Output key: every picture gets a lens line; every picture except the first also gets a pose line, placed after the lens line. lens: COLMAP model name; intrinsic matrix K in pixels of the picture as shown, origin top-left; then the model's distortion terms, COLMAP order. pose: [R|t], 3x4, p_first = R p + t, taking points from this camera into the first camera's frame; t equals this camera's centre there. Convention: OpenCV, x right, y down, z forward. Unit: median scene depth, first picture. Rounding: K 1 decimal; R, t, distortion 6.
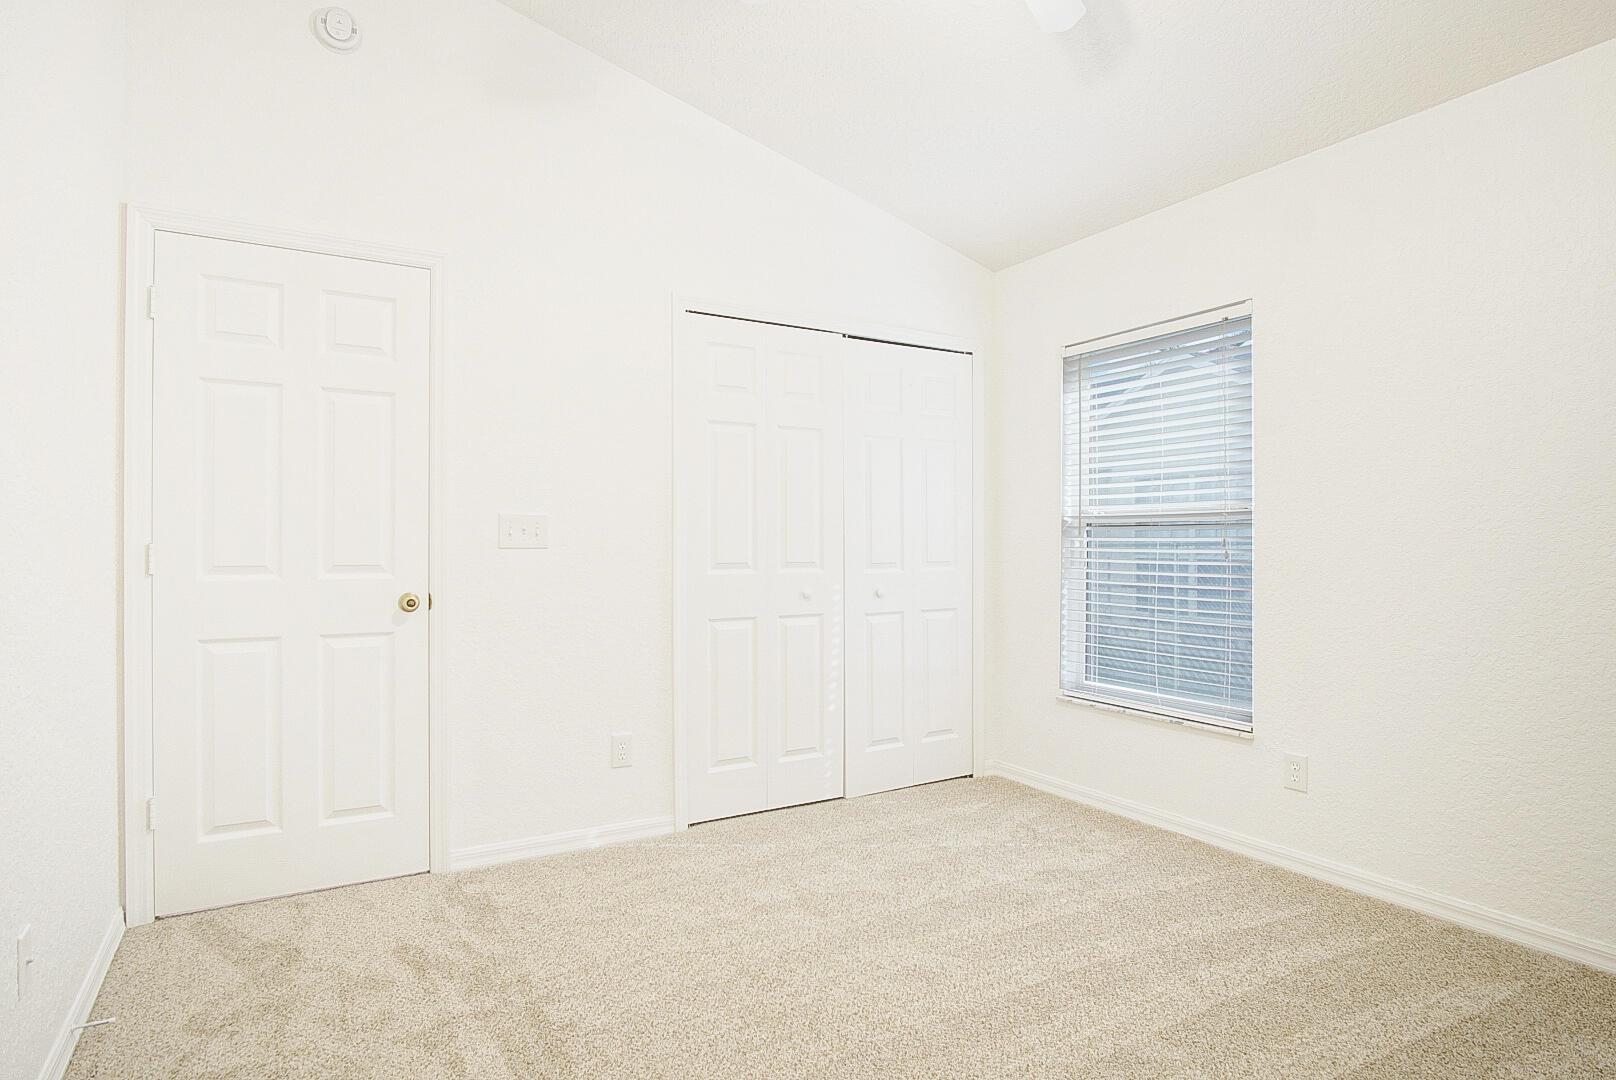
lens RADIAL K [[868.1, 0, 797.8], [0, 868.1, 543.9], [0, 0, 1]] dist [-0.035477, 0.009068]
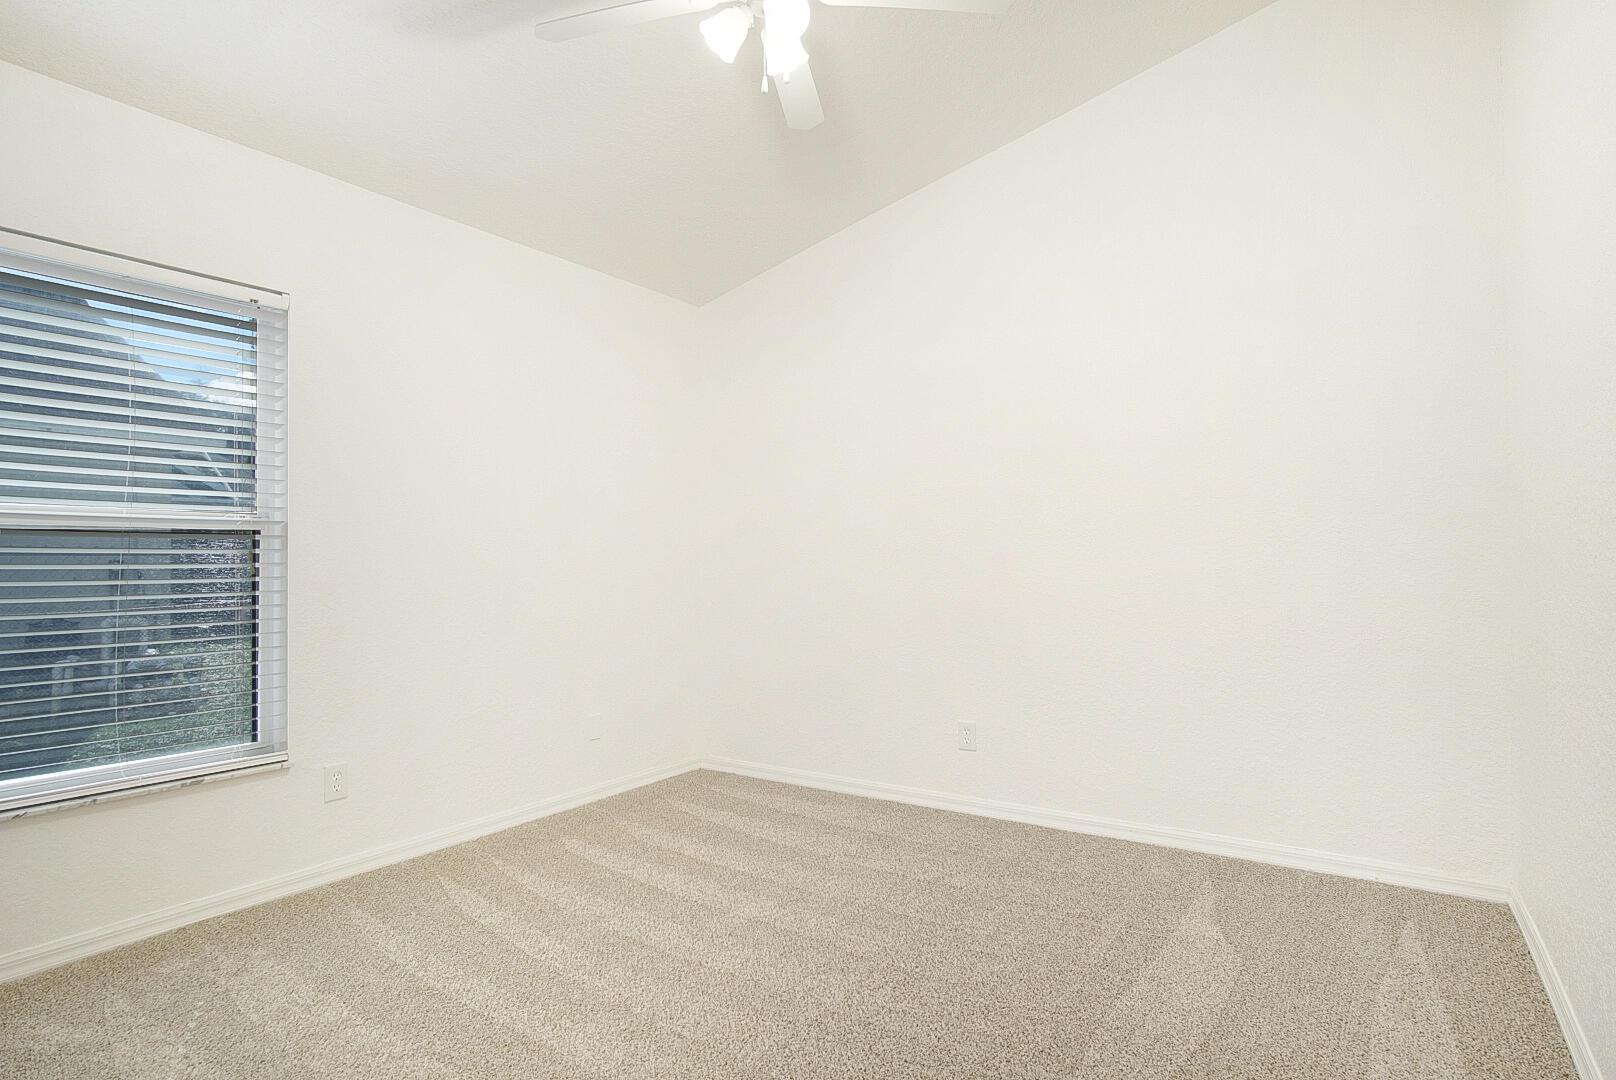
lens RADIAL K [[868.1, 0, 797.8], [0, 868.1, 543.9], [0, 0, 1]] dist [-0.035477, 0.009068]
pose [[-0.430539, 0.007665, 0.902539, -0.538303], [-0.001163, 0.999958, -0.009047, -0.006224], [-0.902571, -0.004945, -0.430512, 0.889956]]
